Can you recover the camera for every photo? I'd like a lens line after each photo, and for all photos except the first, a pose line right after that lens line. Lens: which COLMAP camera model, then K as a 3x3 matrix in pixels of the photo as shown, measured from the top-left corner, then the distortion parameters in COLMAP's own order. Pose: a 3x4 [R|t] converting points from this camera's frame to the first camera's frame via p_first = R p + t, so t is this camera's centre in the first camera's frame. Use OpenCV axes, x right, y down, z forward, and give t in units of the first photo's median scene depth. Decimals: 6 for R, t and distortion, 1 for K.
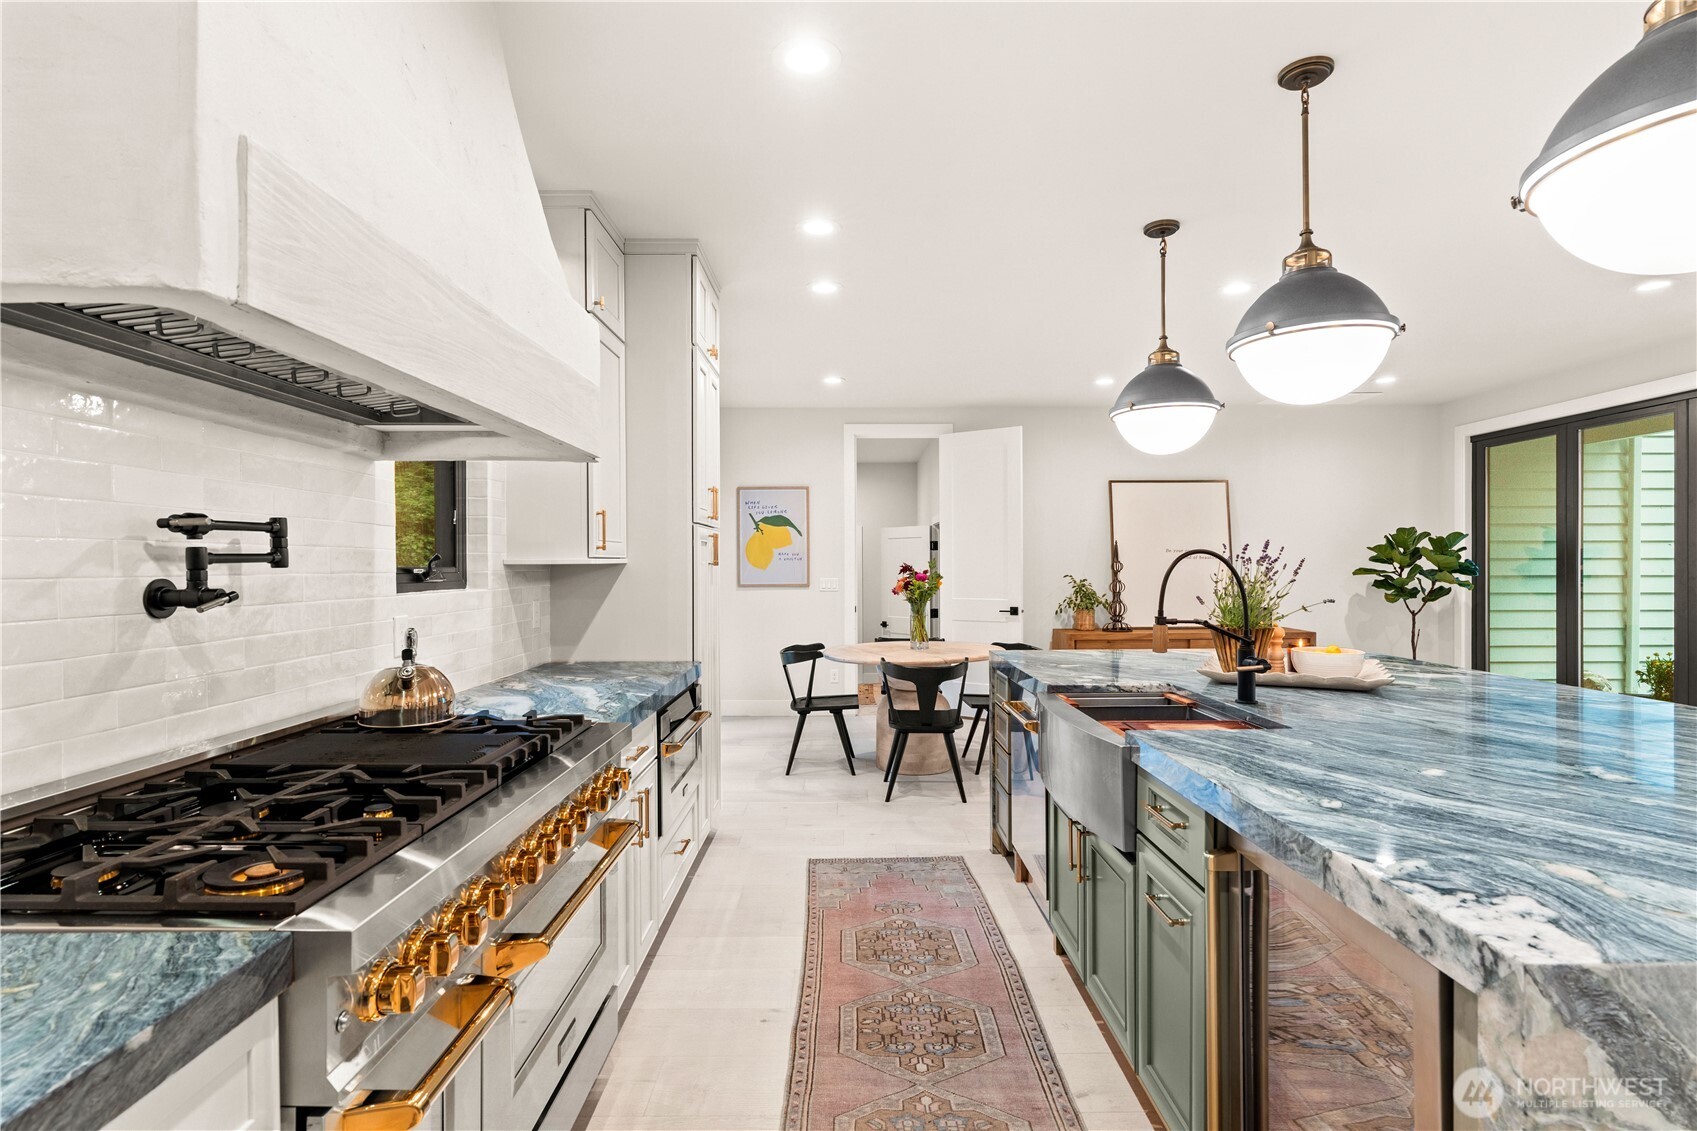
lens RADIAL K [[823.3, 0, 848.5], [0, 823.3, 565.5], [0, 0, 1]] dist [-0.000111, -0.000031]
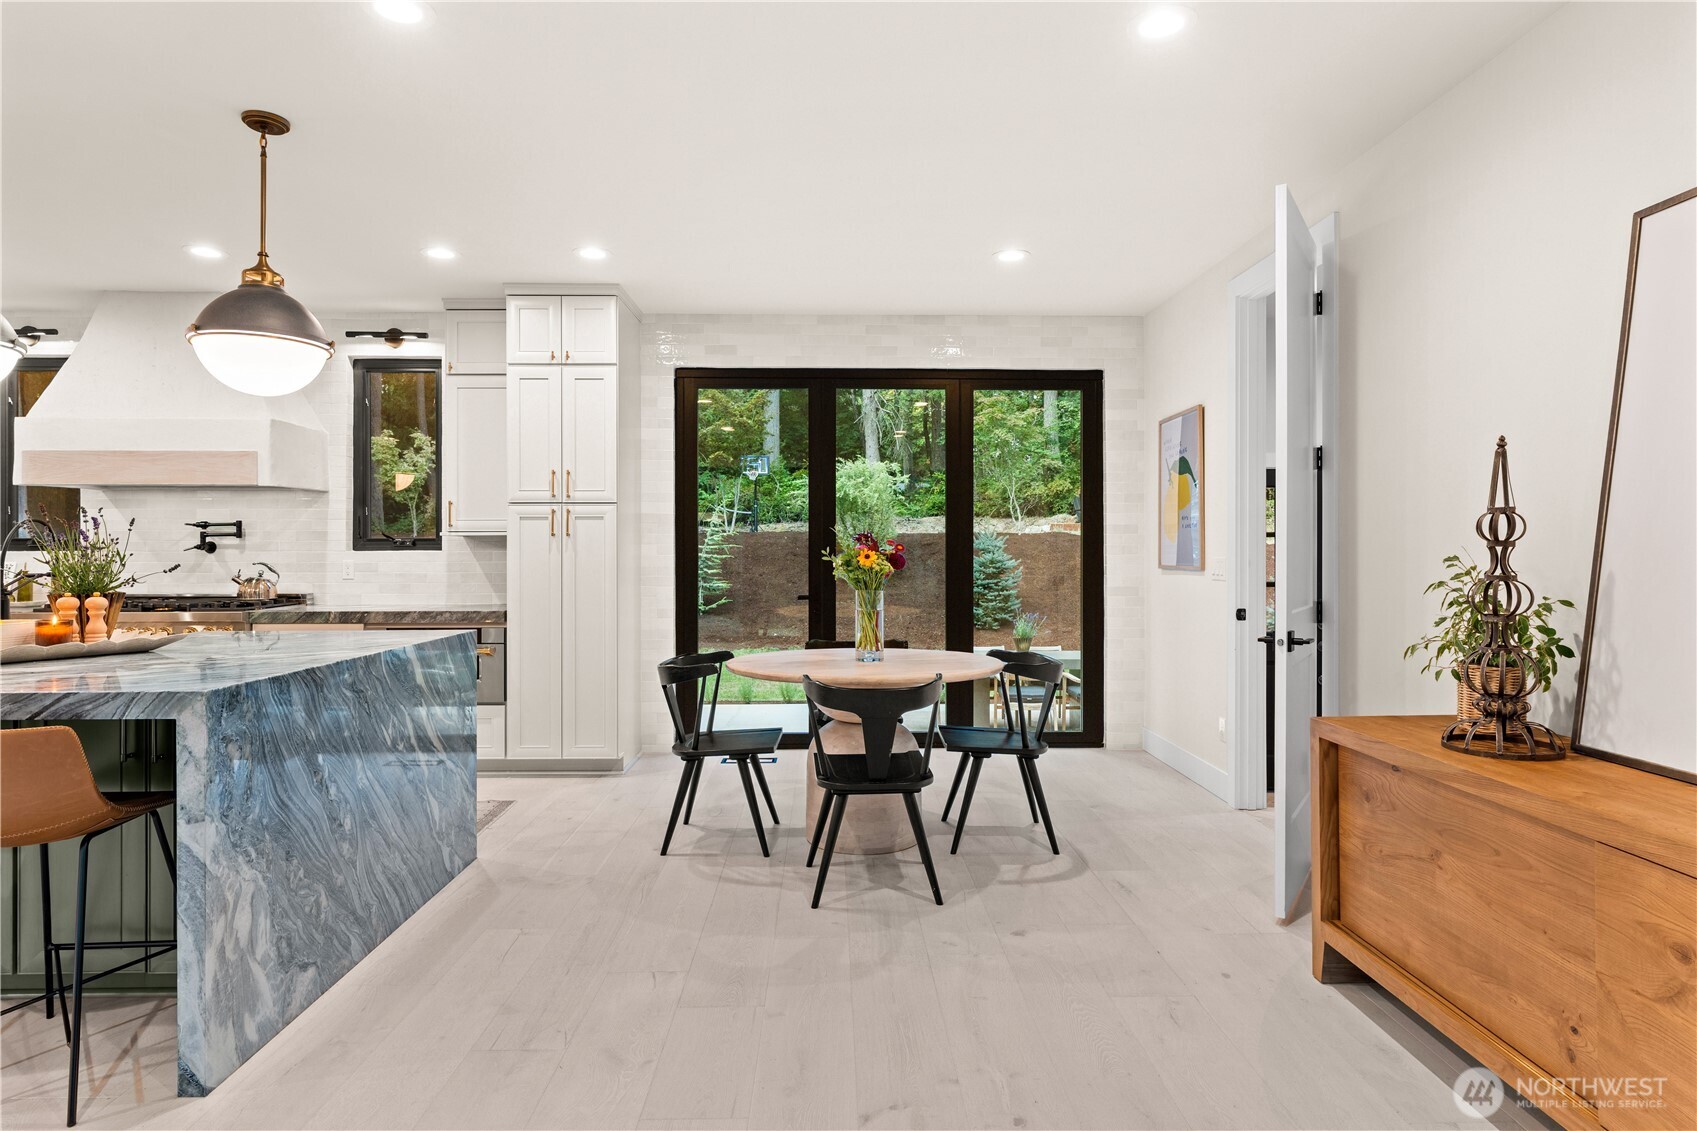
lens RADIAL K [[928.1, 0, 848.5], [0, 928.1, 565.5], [0, 0, 1]] dist [-0.000874, 0.000014]
pose [[0.016663, 0.018831, -0.999684, 2.663109], [-0.000799, 0.999823, 0.018821, 0.037082], [0.999861, 0.000485, 0.016675, 3.132258]]
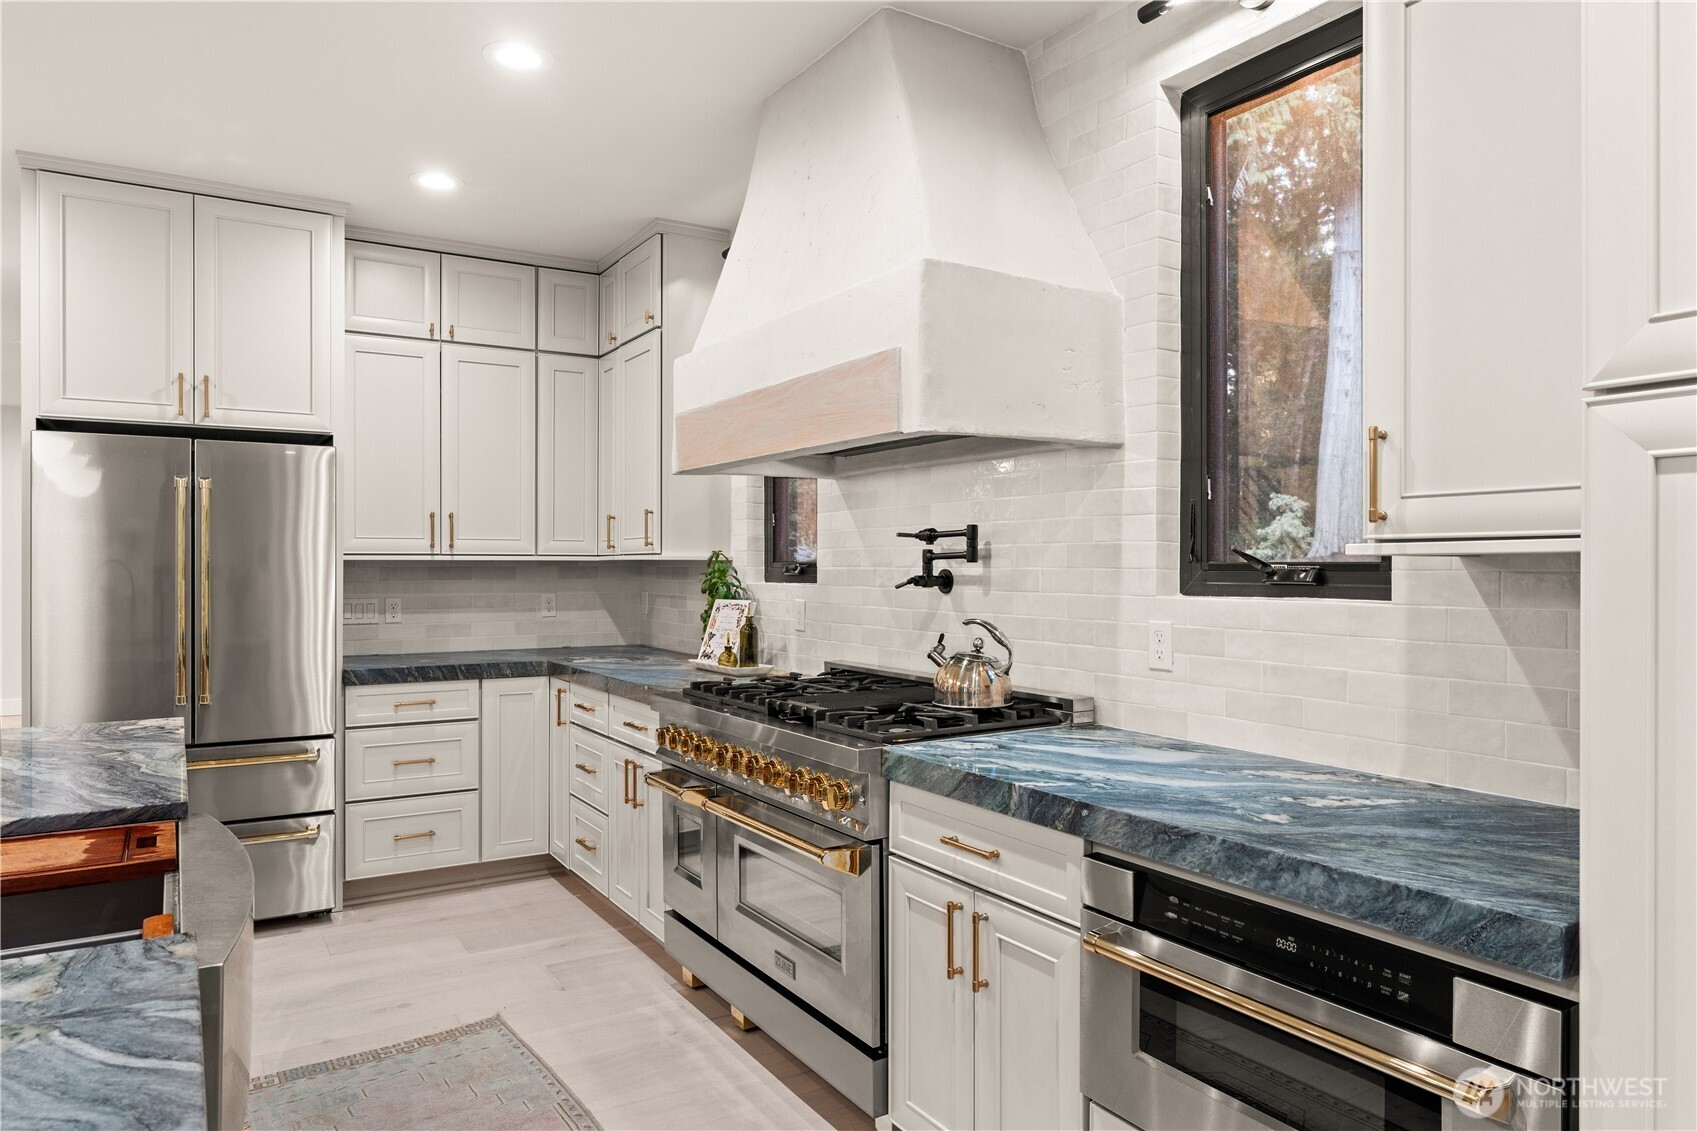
lens RADIAL K [[1087.0, 0, 848.5], [0, 1087.0, 565.5], [0, 0, 1]] dist [0.004670, 0.002034]
pose [[-0.852119, -0.001099, -0.523347, 0.420121], [-0.002068, 0.999997, 0.001267, 0.006268], [0.523344, 0.002162, -0.852119, 2.431367]]
